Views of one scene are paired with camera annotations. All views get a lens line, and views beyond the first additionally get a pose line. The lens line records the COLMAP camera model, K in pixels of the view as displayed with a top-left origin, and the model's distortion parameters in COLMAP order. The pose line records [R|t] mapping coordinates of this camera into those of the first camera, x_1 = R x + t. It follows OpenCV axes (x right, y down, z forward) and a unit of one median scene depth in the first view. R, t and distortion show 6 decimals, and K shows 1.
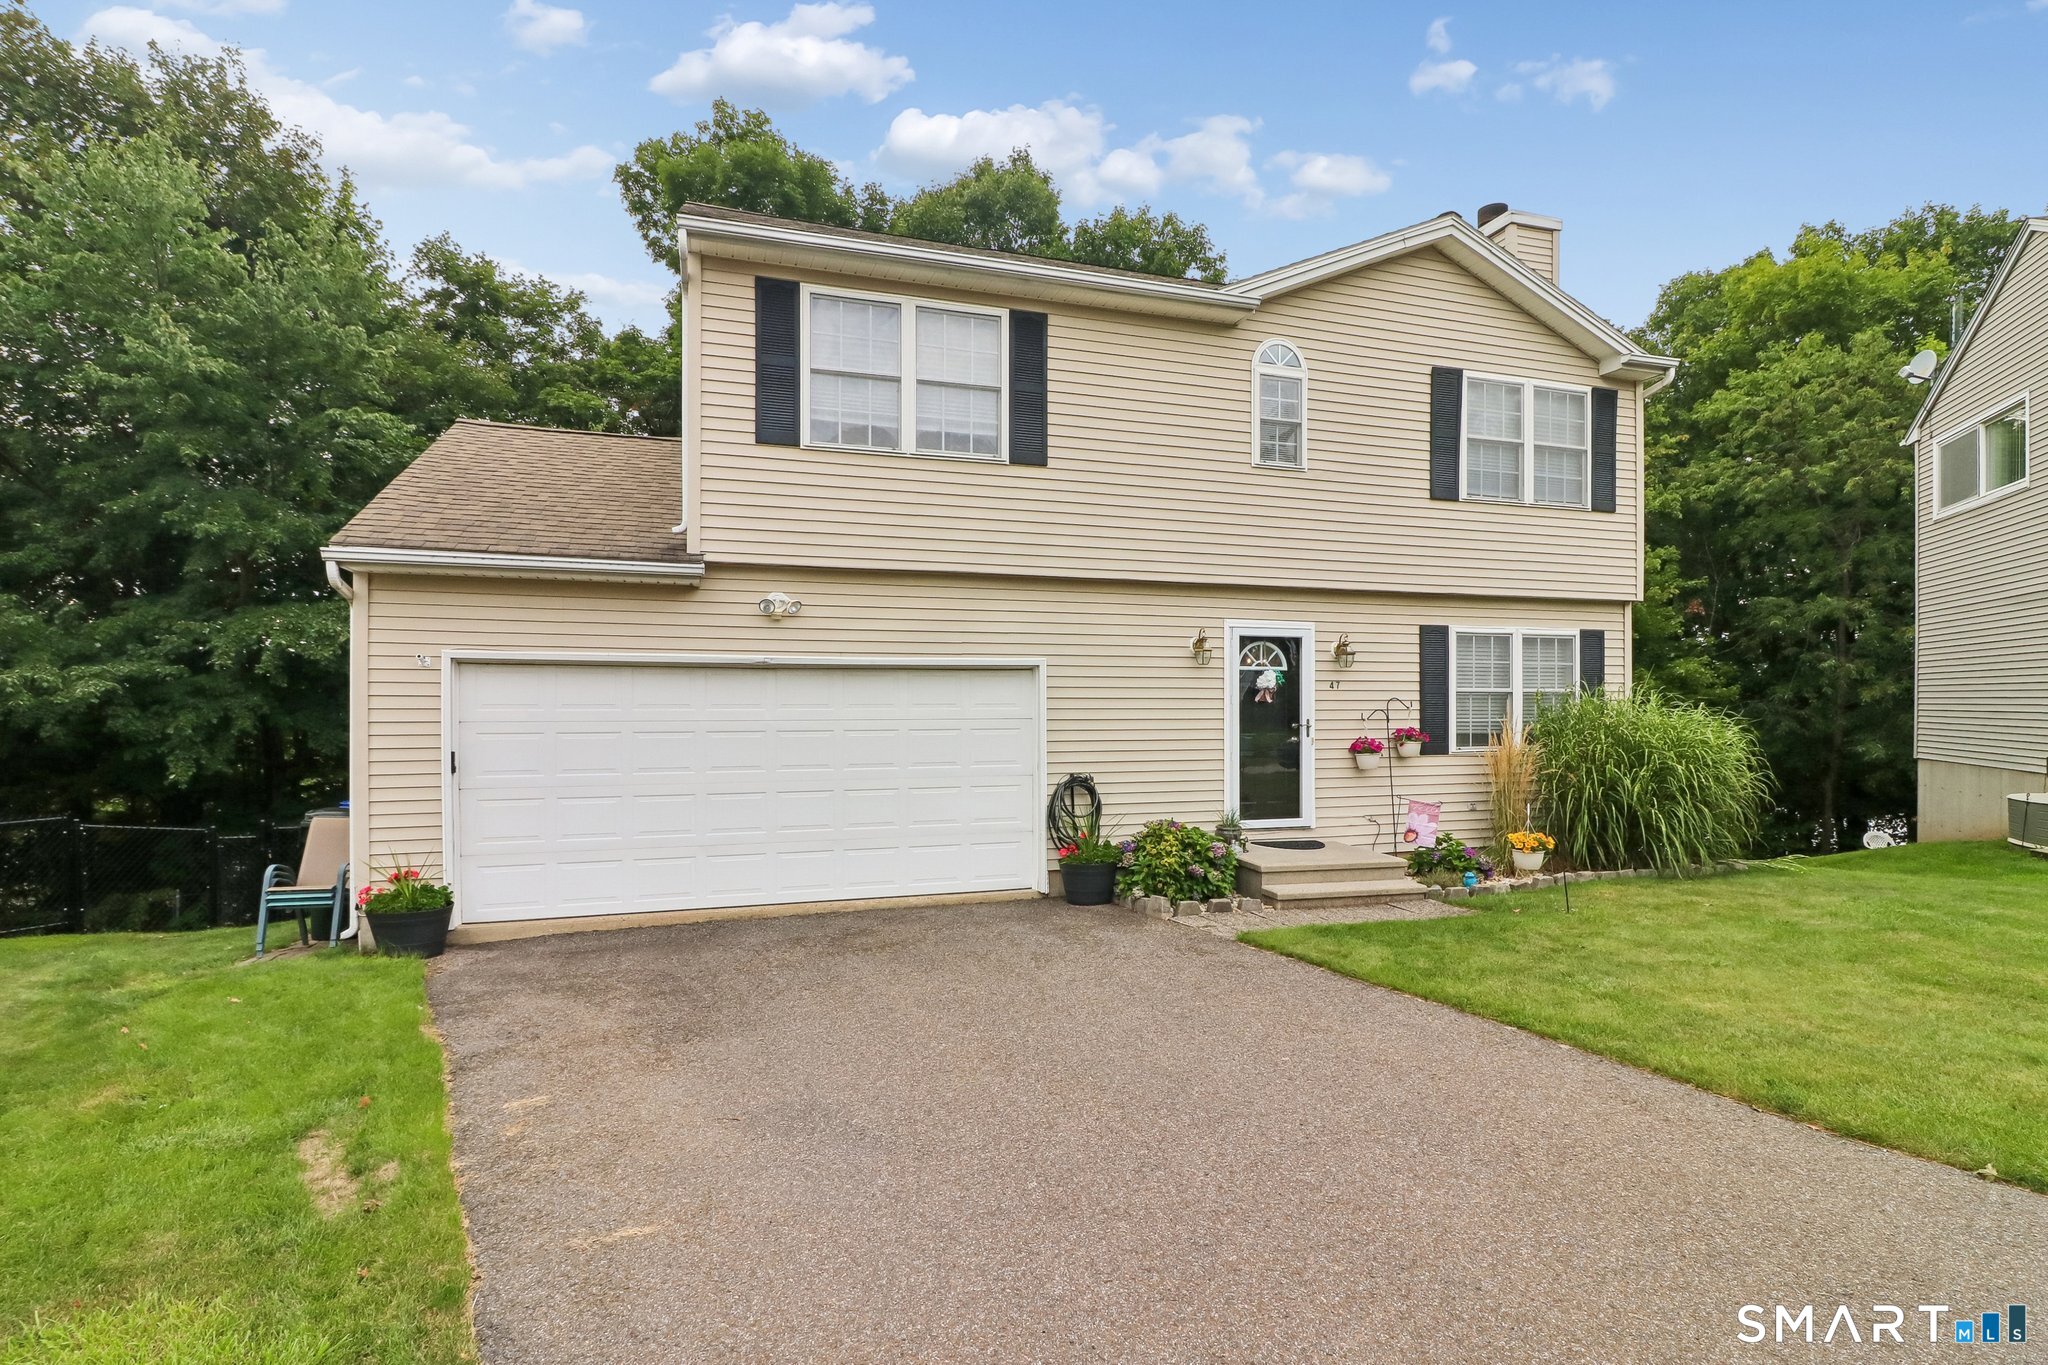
lens RADIAL K [[1062.0, 0, 1024.8], [0, 1062.0, 688.2], [0, 0, 1]] dist [0.000731, 0.000074]
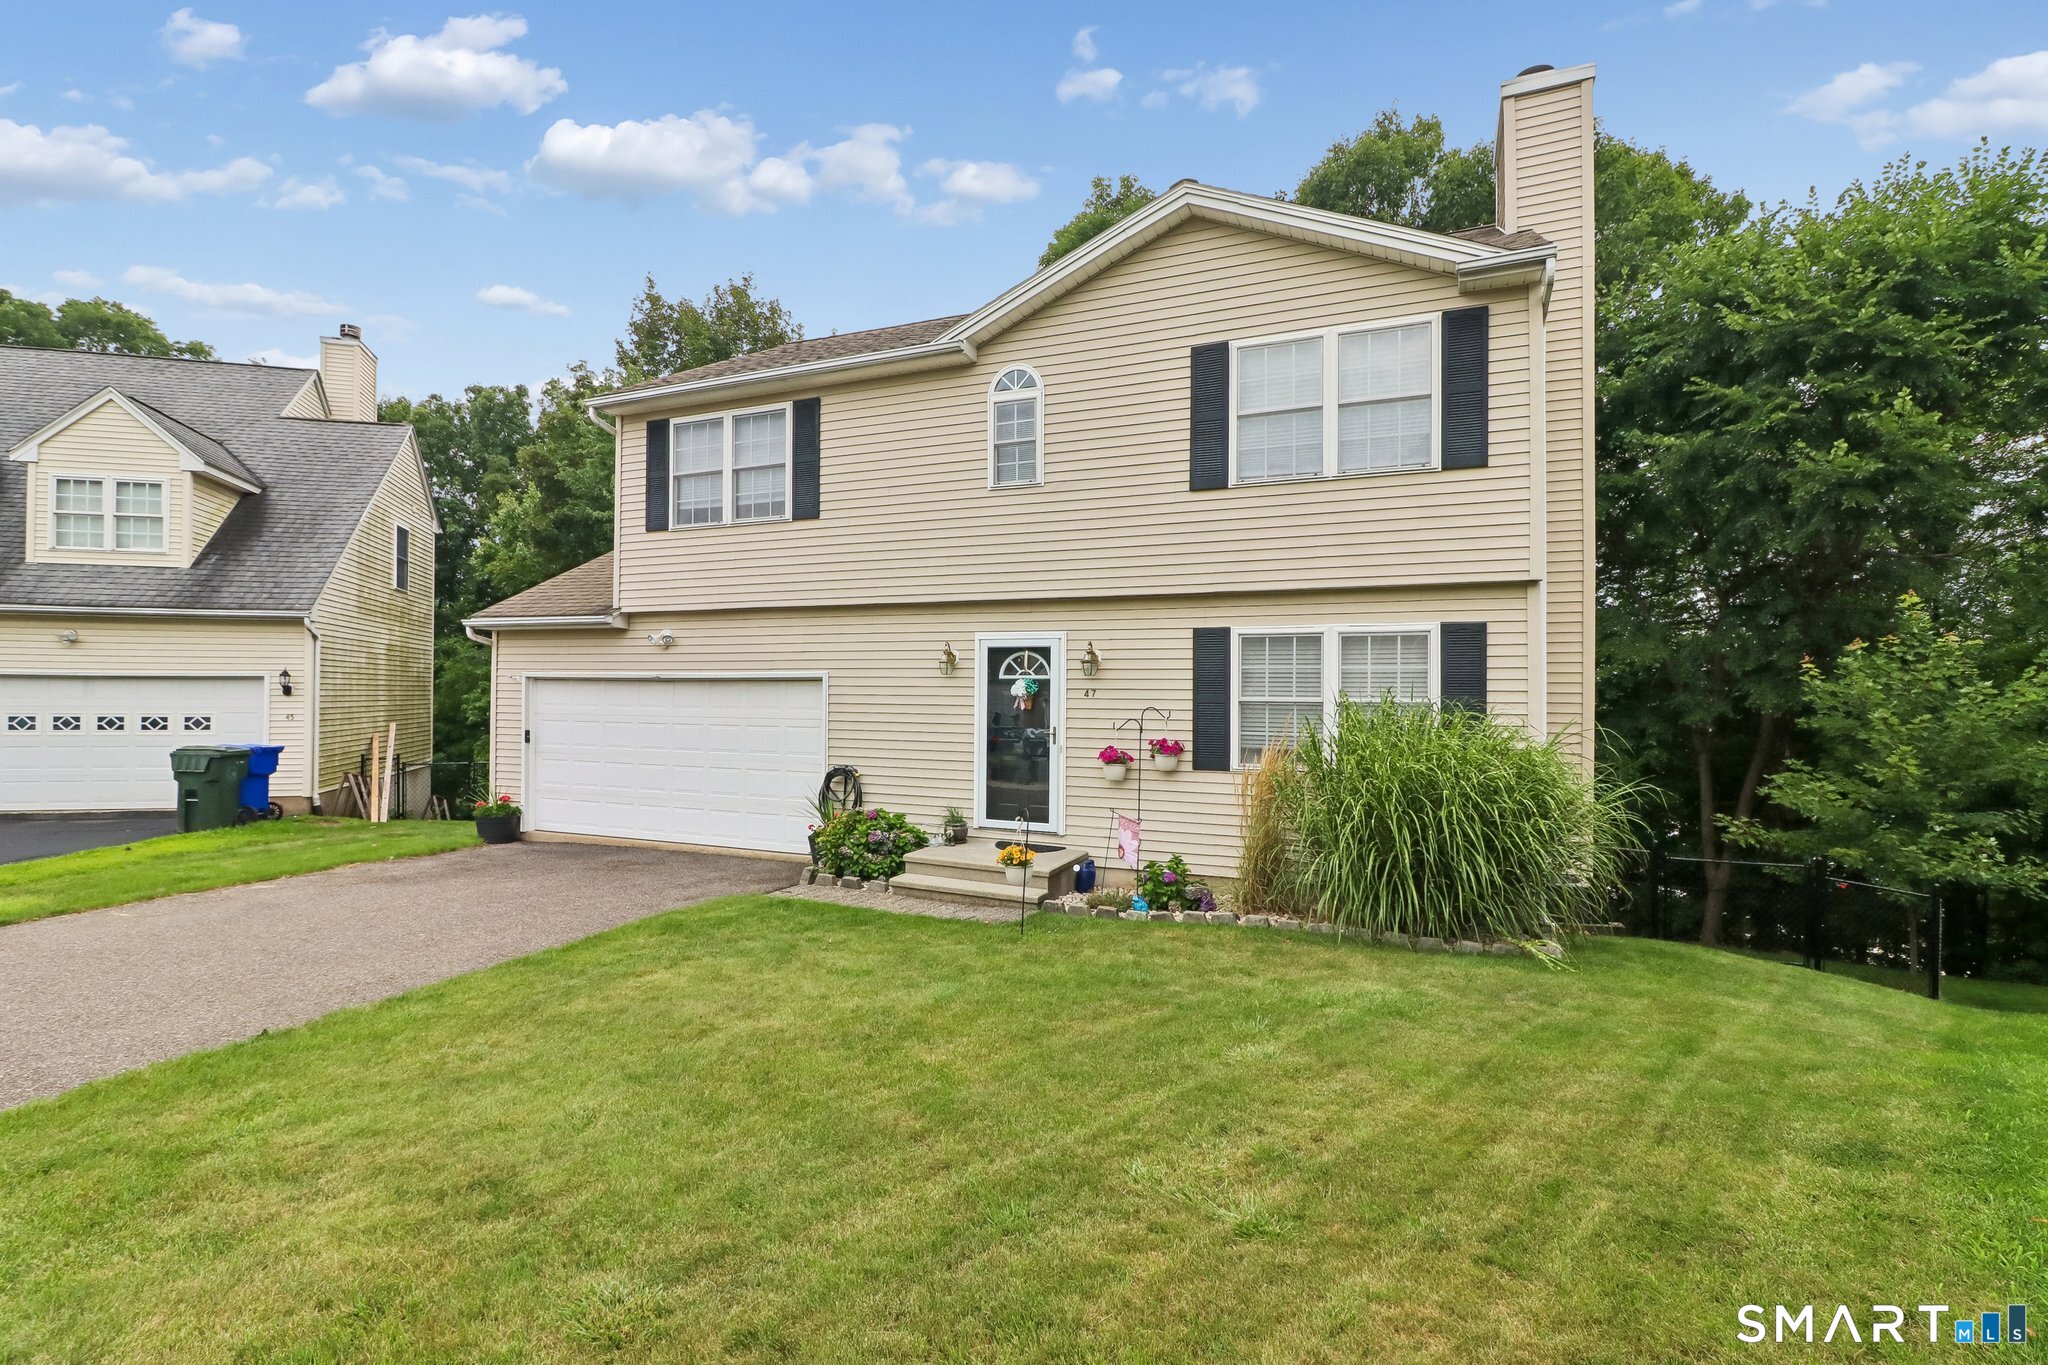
lens RADIAL K [[964.8, 0, 1024.9], [0, 964.8, 679.9], [0, 0, 1]] dist [0.011322, -0.007855]
pose [[0.726098, -0.010882, -0.687505, 0.889163], [-0.007884, 0.999677, -0.024150, 0.006725], [0.687546, 0.022955, 0.725777, 0.312765]]
